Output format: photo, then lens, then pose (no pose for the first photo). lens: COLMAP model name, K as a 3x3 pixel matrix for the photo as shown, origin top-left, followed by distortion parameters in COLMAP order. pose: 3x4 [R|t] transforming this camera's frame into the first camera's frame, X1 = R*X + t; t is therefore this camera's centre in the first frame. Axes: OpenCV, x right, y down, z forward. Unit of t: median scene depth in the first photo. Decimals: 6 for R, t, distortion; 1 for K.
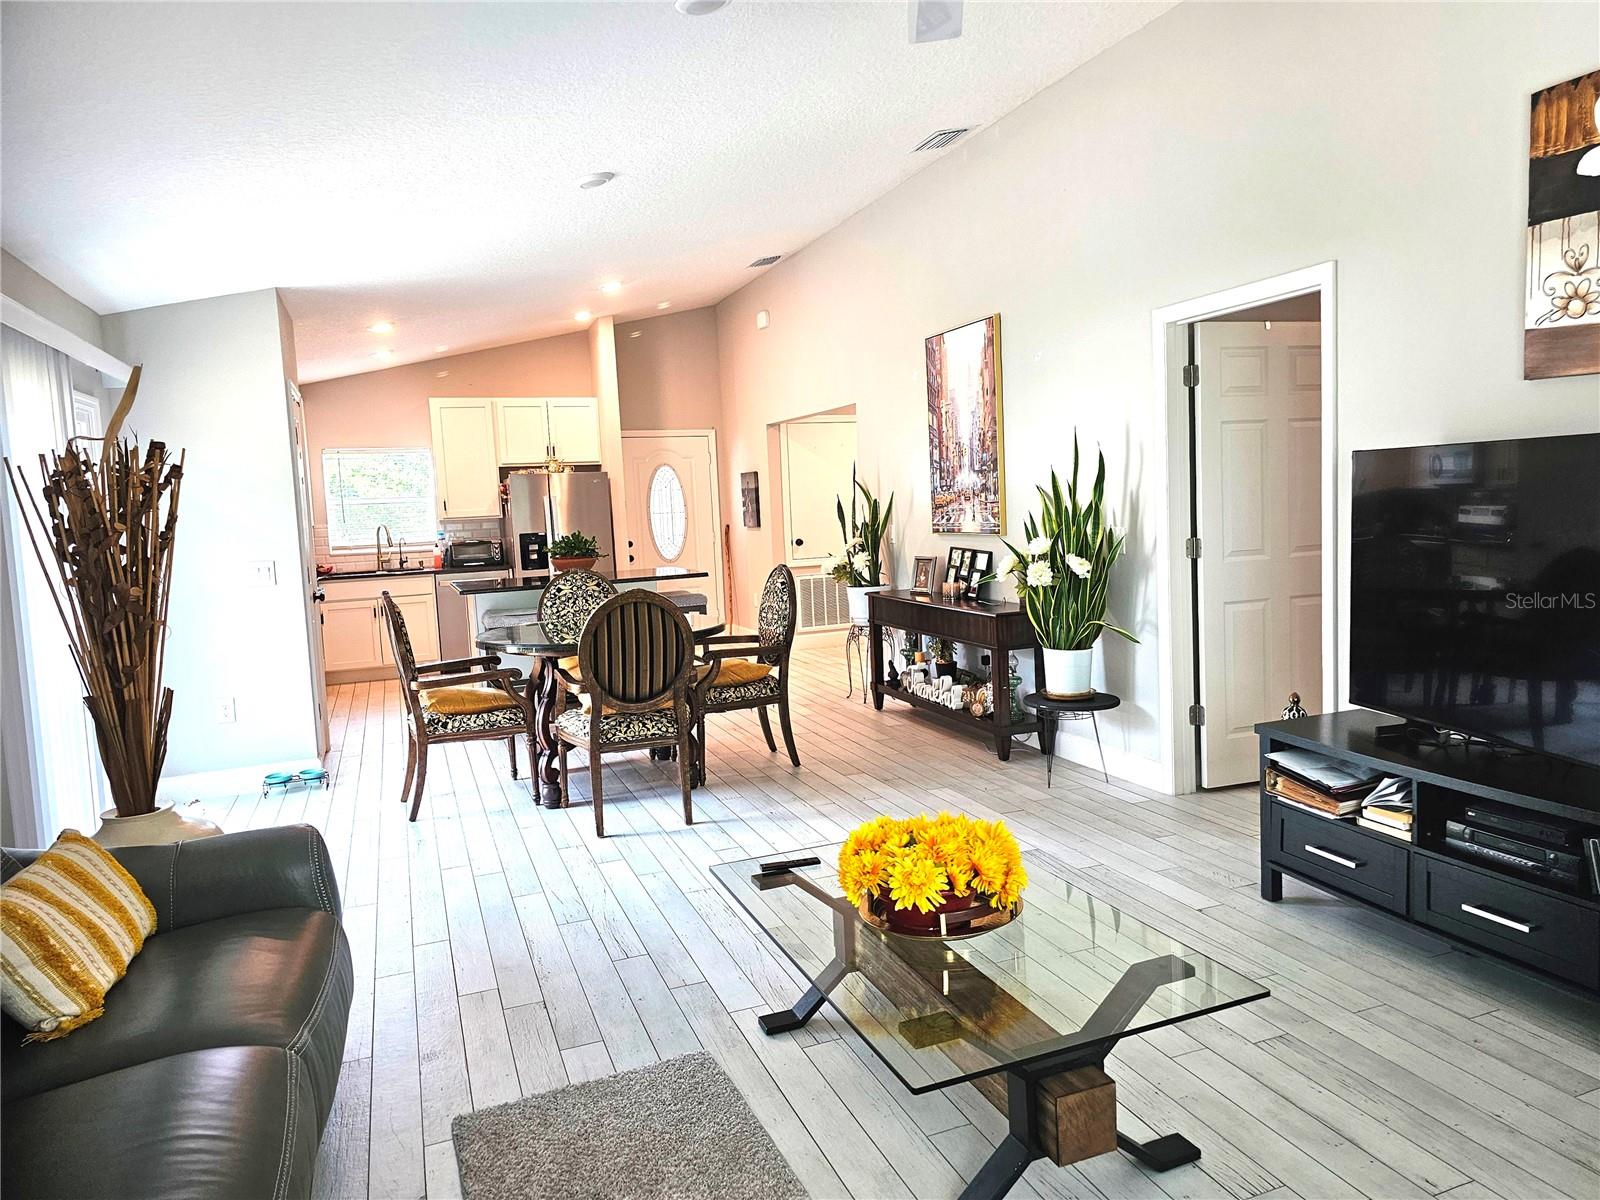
lens RADIAL K [[1074.3, 0, 810.8], [0, 1074.3, 610.0], [0, 0, 1]] dist [0.056827, -0.048037]
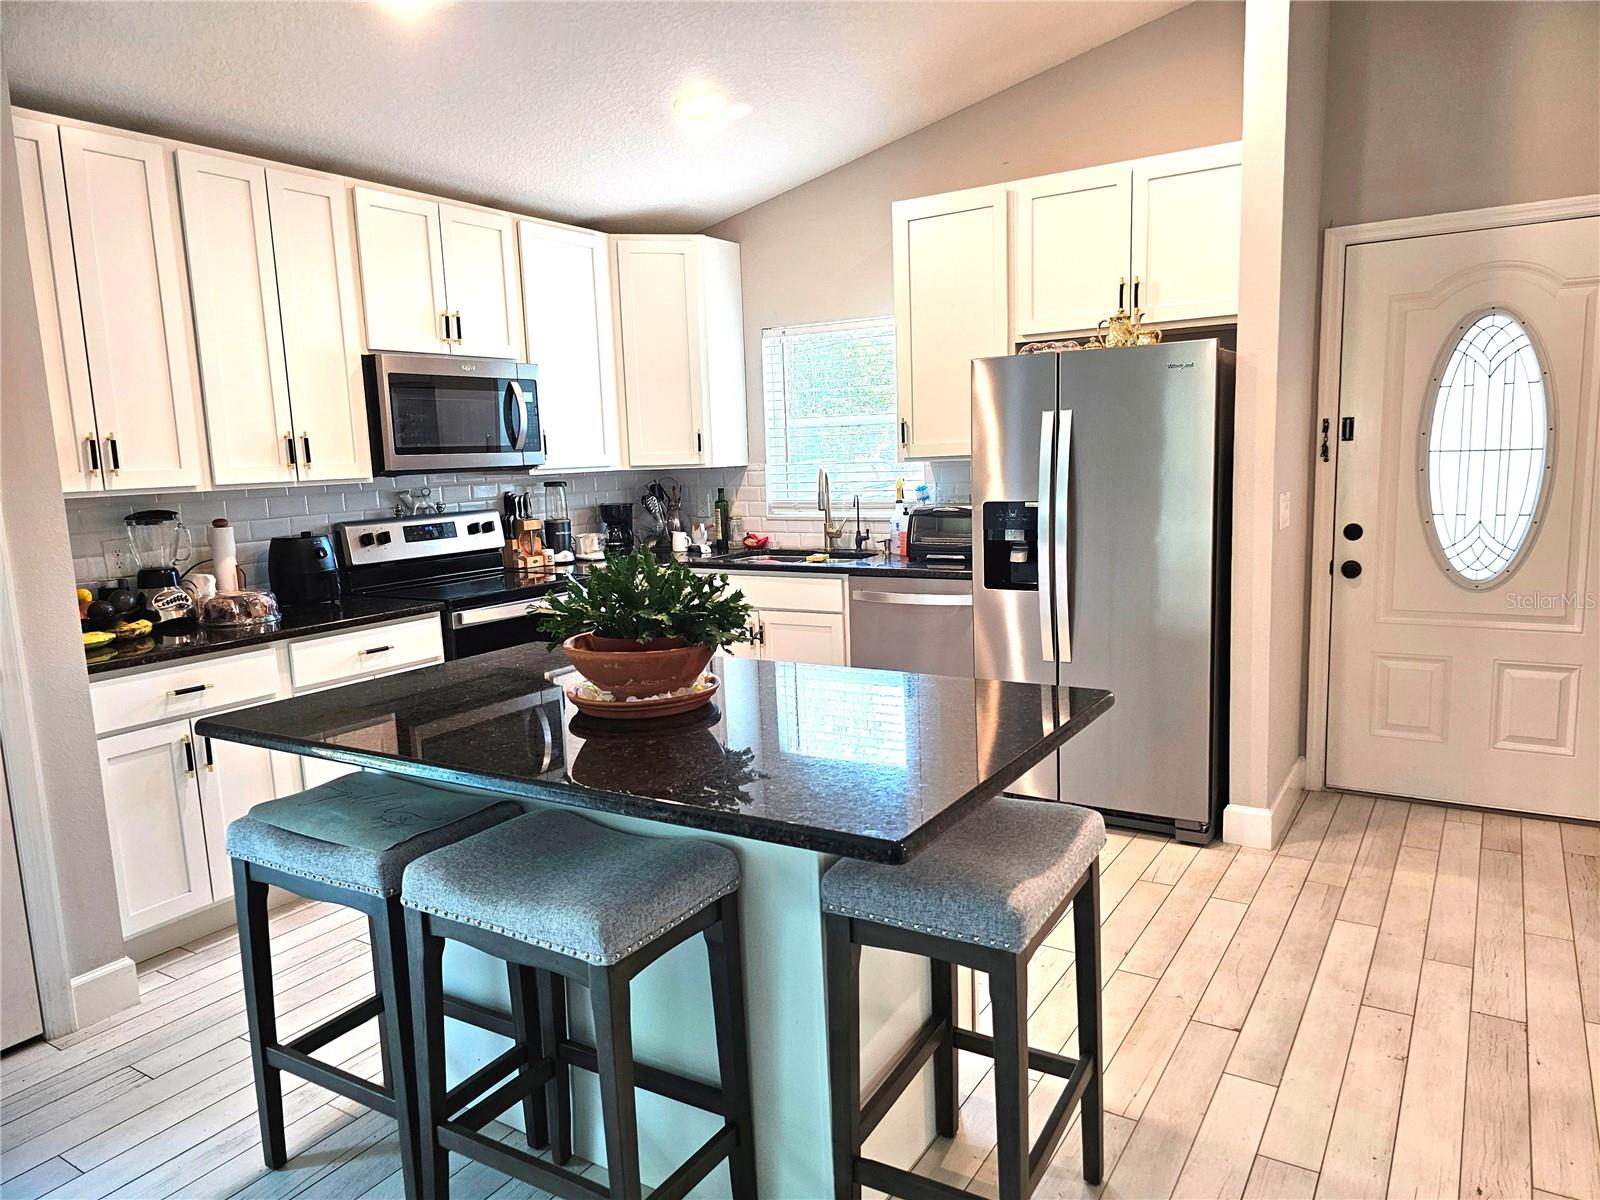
lens RADIAL K [[1074.3, 0, 804.1], [0, 1074.3, 604.5], [0, 0, 1]] dist [0.056827, -0.048037]
pose [[0.596645, 0.138726, -0.790424, 0.038485], [-0.071566, 0.990219, 0.119771, -0.111205], [0.799308, -0.014894, 0.600737, 1.007550]]
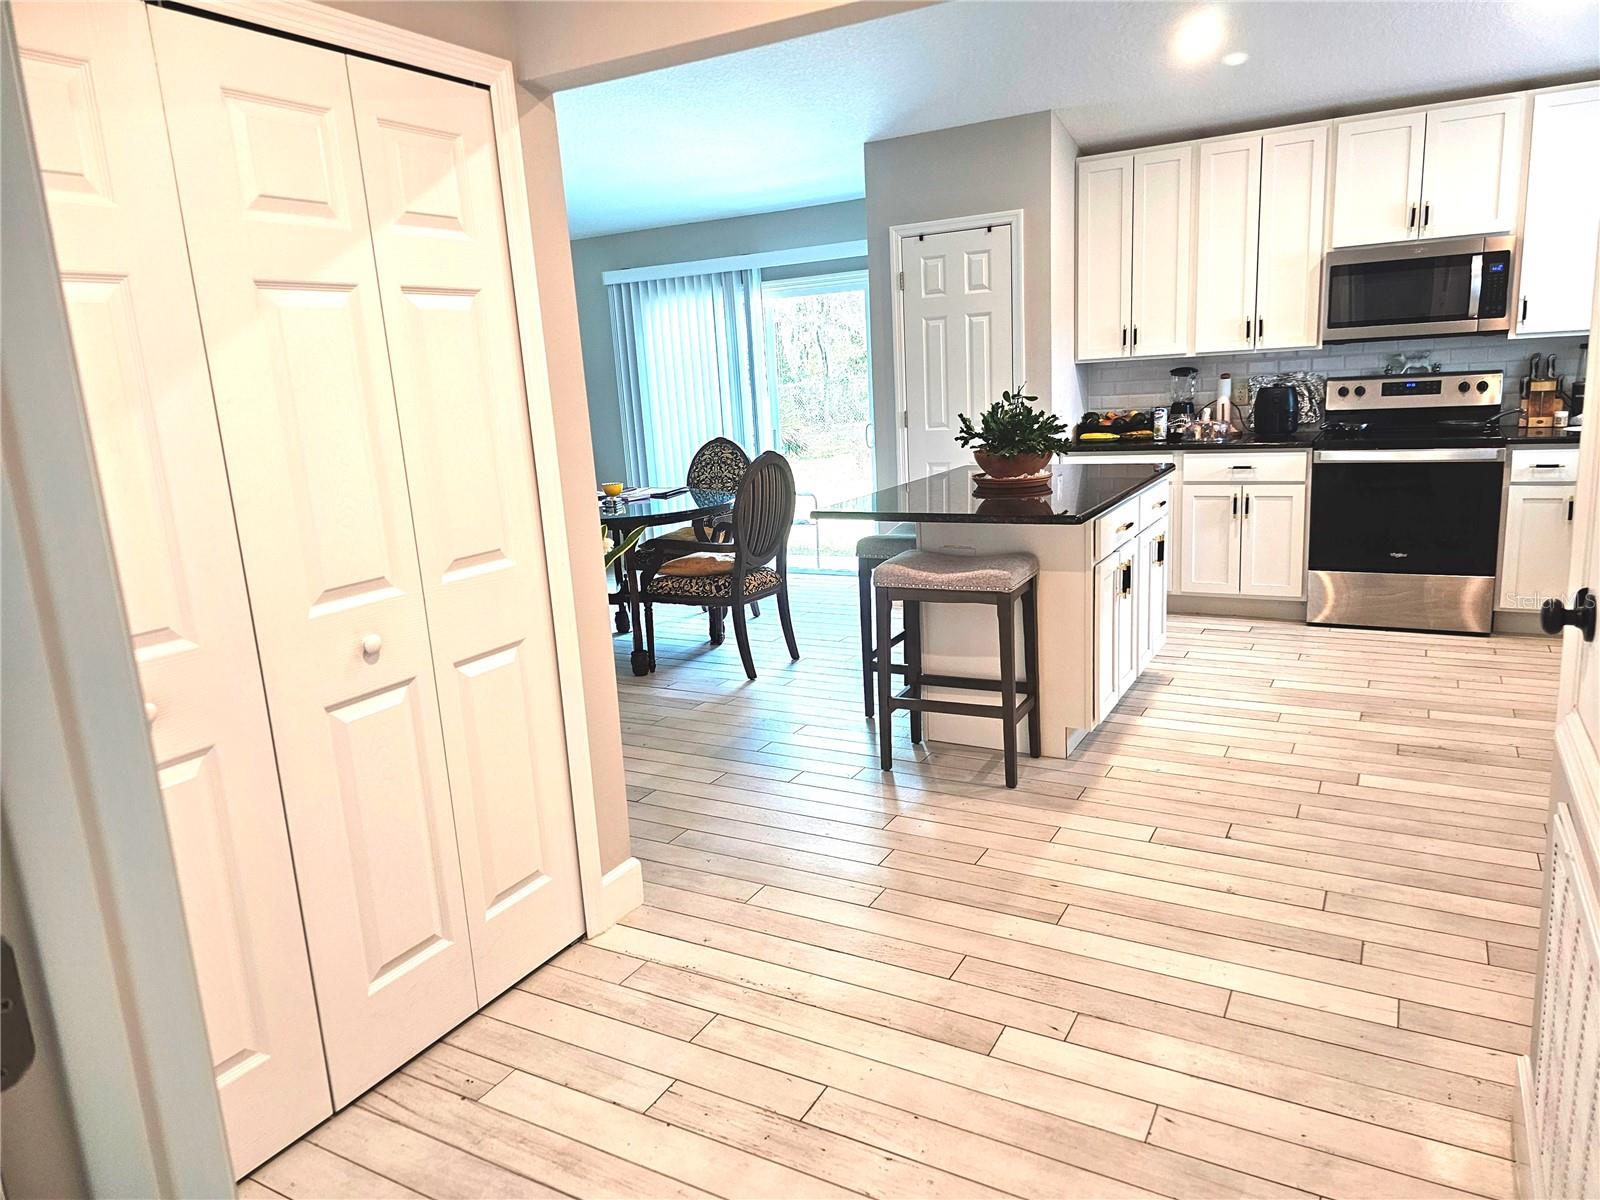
lens RADIAL K [[1074.3, 0, 783.1], [0, 1074.3, 600.0], [0, 0, 1]] dist [0.056827, -0.048037]
pose [[-0.773010, 0.216794, -0.596201, 0.260783], [0.025805, 0.949764, 0.311901, -0.177629], [0.633869, 0.225718, -0.739771, 1.587104]]
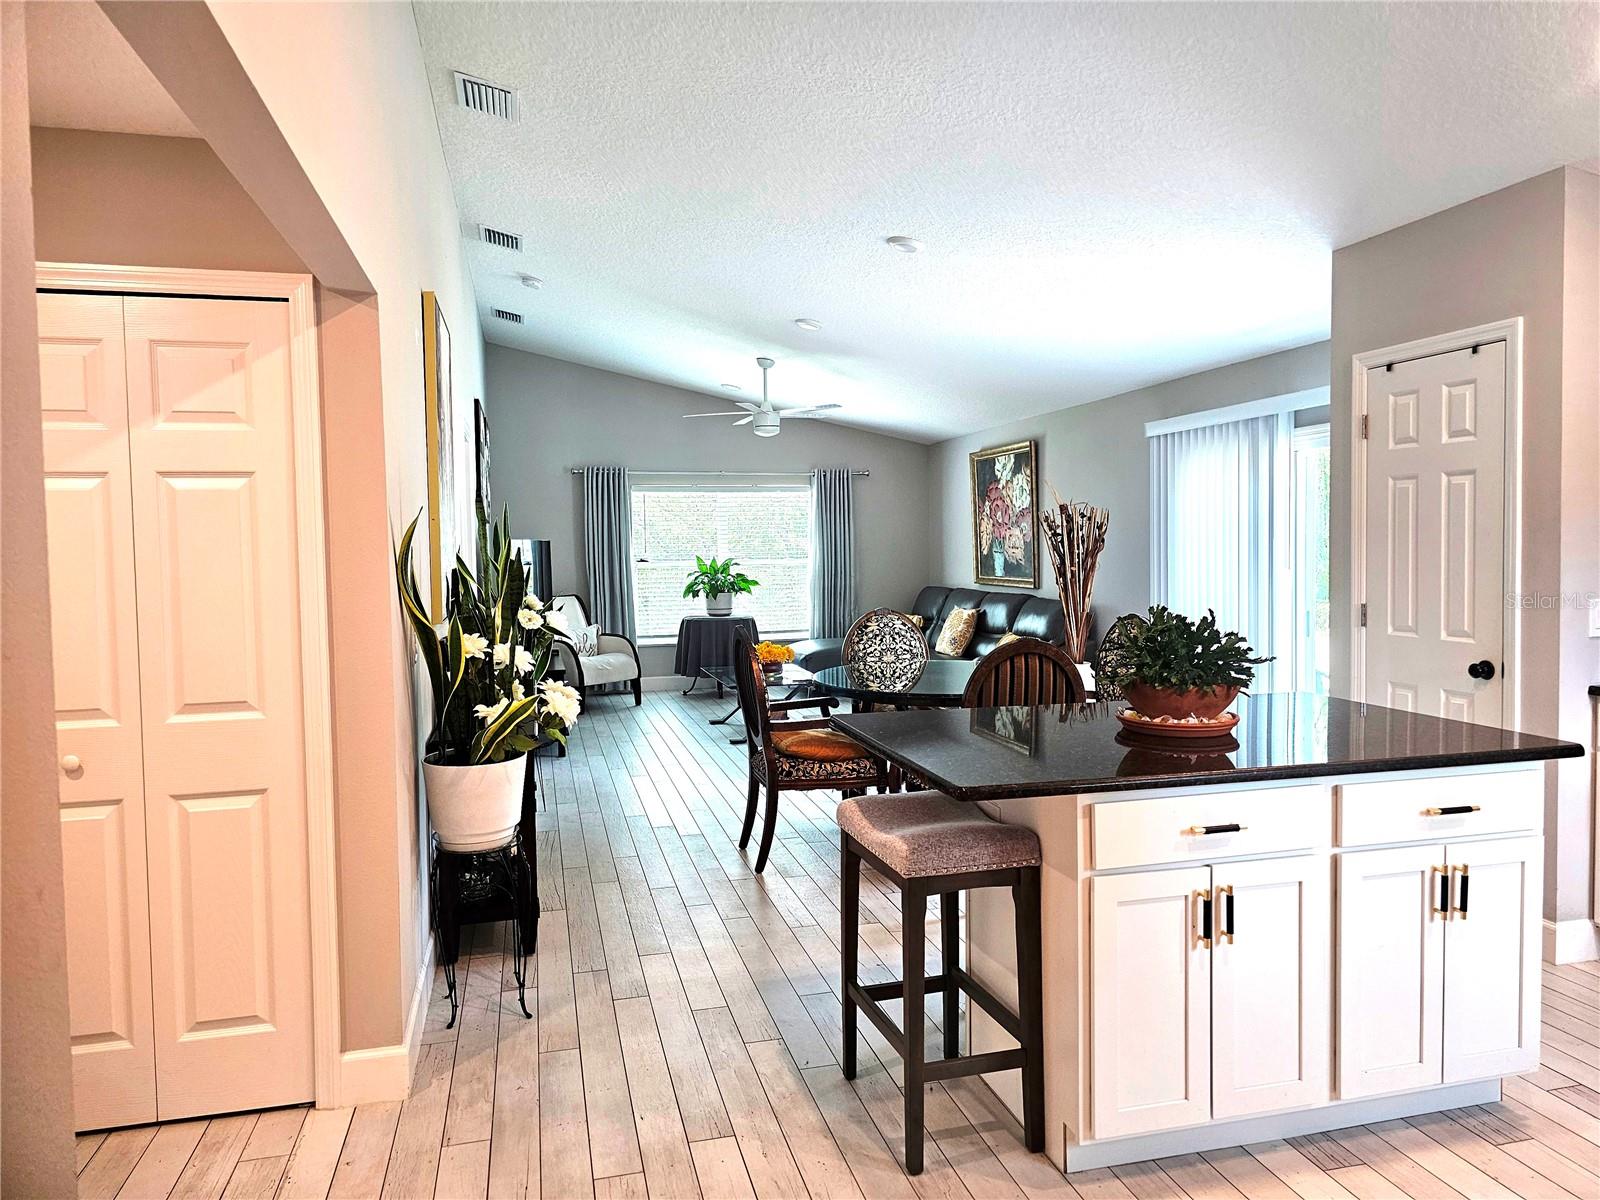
lens RADIAL K [[1074.3, 0, 806.0], [0, 1074.3, 589.4], [0, 0, 1]] dist [0.056827, -0.048037]
pose [[-0.990516, 0.051592, 0.127347, -0.165356], [0.069435, 0.987726, 0.139916, -0.164571], [-0.118565, 0.147431, -0.981940, 1.617328]]
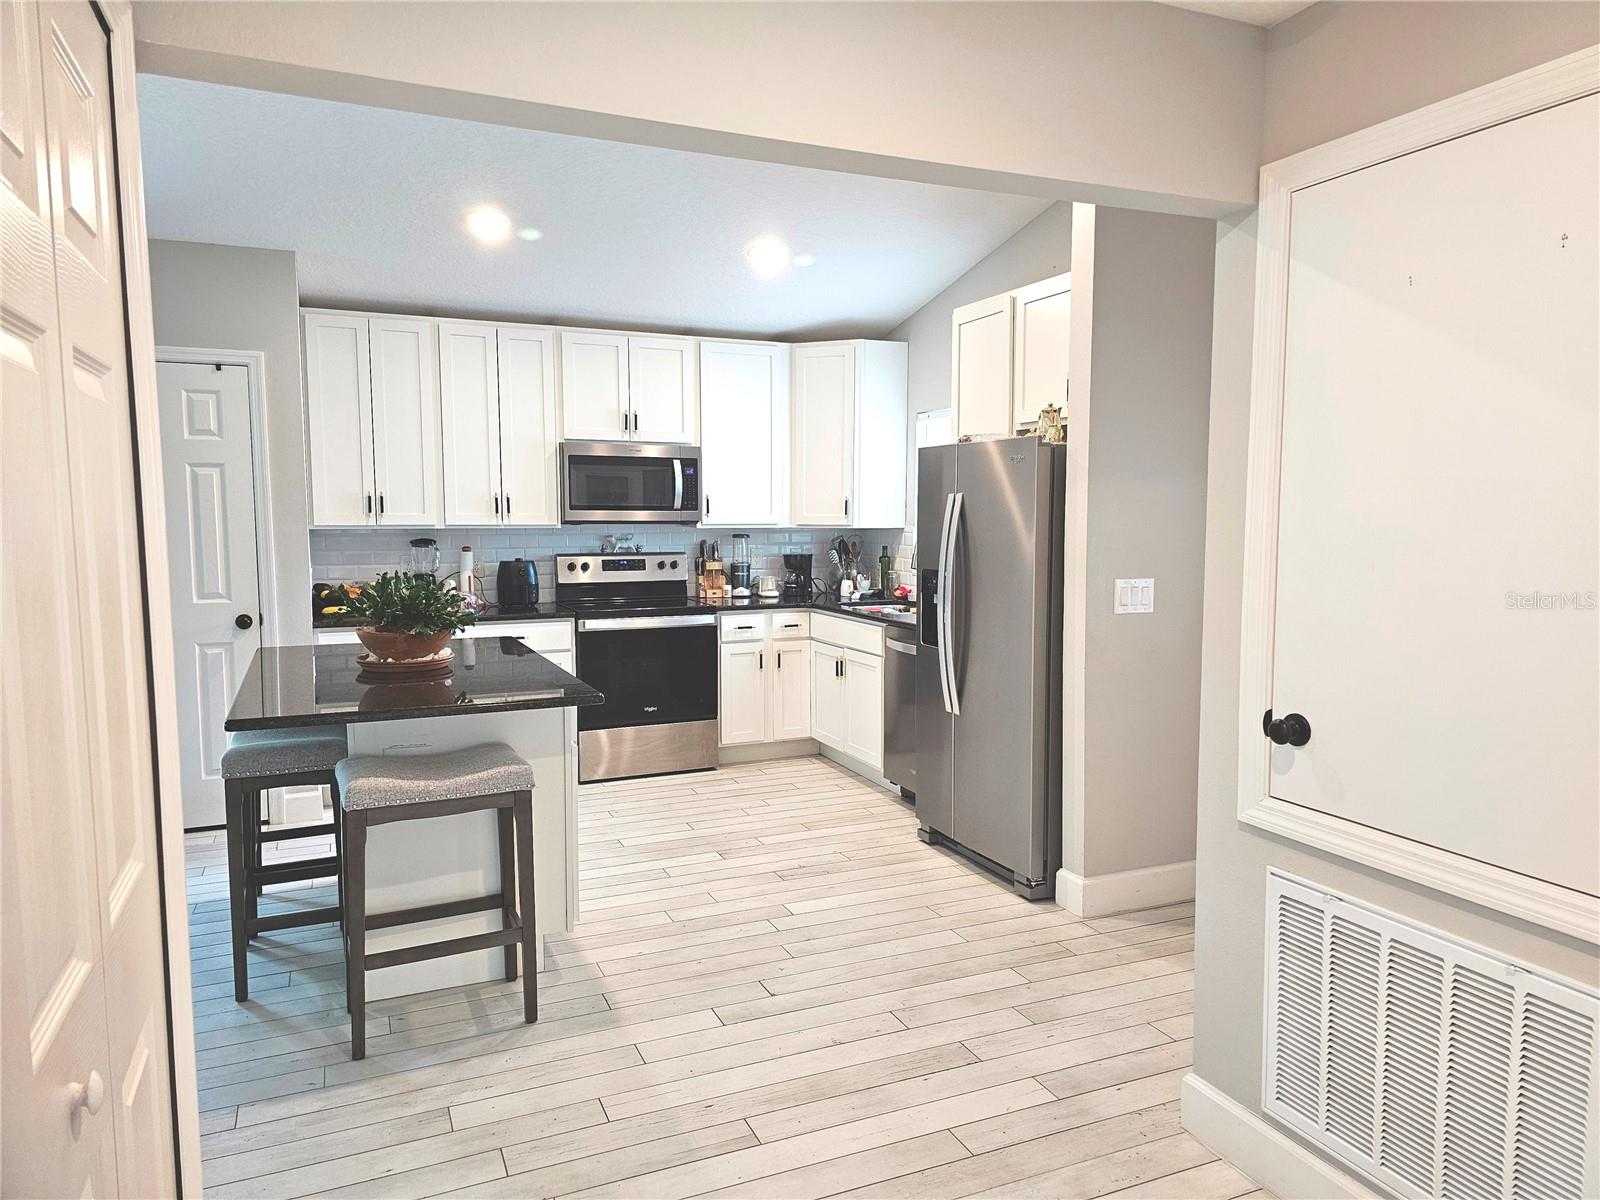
lens RADIAL K [[1074.3, 0, 816.3], [0, 1074.3, 602.7], [0, 0, 1]] dist [0.056827, -0.048037]
pose [[0.049485, 0.129912, -0.990290, 0.310807], [-0.104448, 0.986741, 0.124228, -0.161726], [0.993299, 0.097286, 0.062398, 1.347180]]
